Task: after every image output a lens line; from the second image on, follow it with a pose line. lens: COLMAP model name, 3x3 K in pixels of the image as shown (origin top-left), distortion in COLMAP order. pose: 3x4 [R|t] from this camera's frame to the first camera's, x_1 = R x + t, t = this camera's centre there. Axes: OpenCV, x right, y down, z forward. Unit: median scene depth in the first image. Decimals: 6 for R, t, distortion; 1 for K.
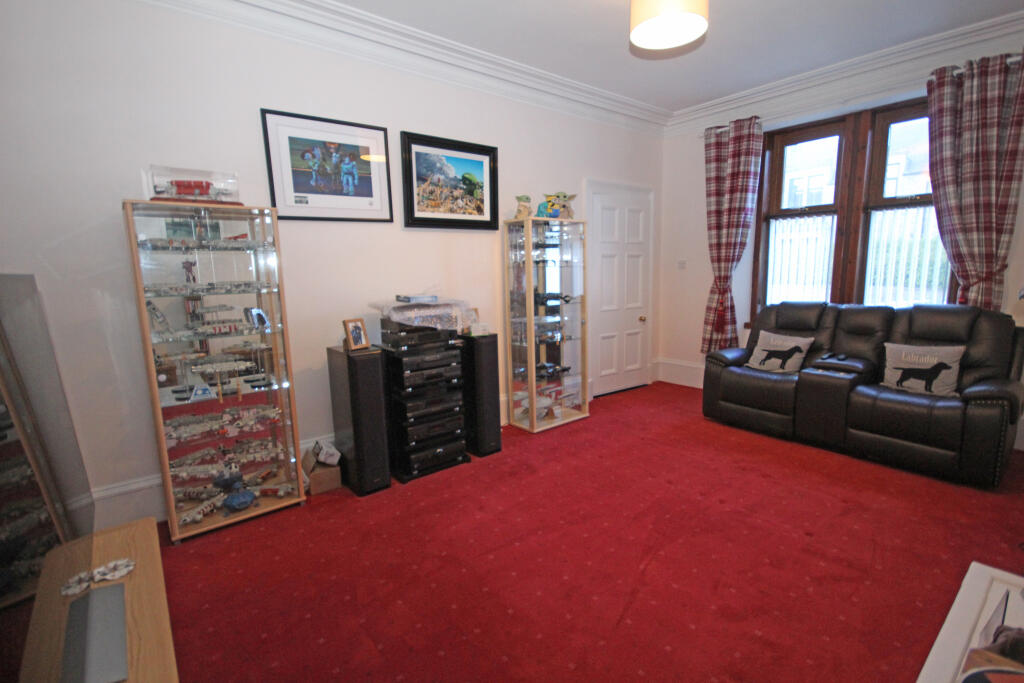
lens RADIAL K [[474.7, 0, 514.8], [0, 474.7, 338.9], [0, 0, 1]] dist [-0.001376, -0.001576]
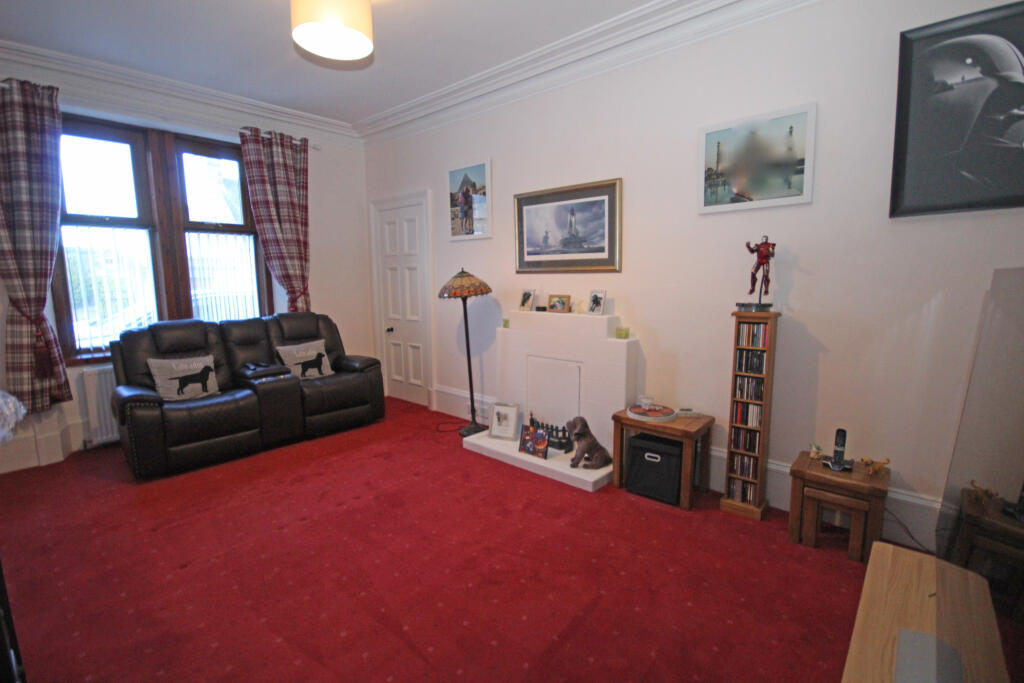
lens RADIAL K [[474.7, 0, 515.8], [0, 474.7, 345.7], [0, 0, 1]] dist [-0.001376, -0.001576]
pose [[-0.161061, -0.126117, 0.978853, -0.425235], [0.152394, 0.976729, 0.150918, -0.070937], [-0.975108, 0.173478, -0.138094, 0.480322]]
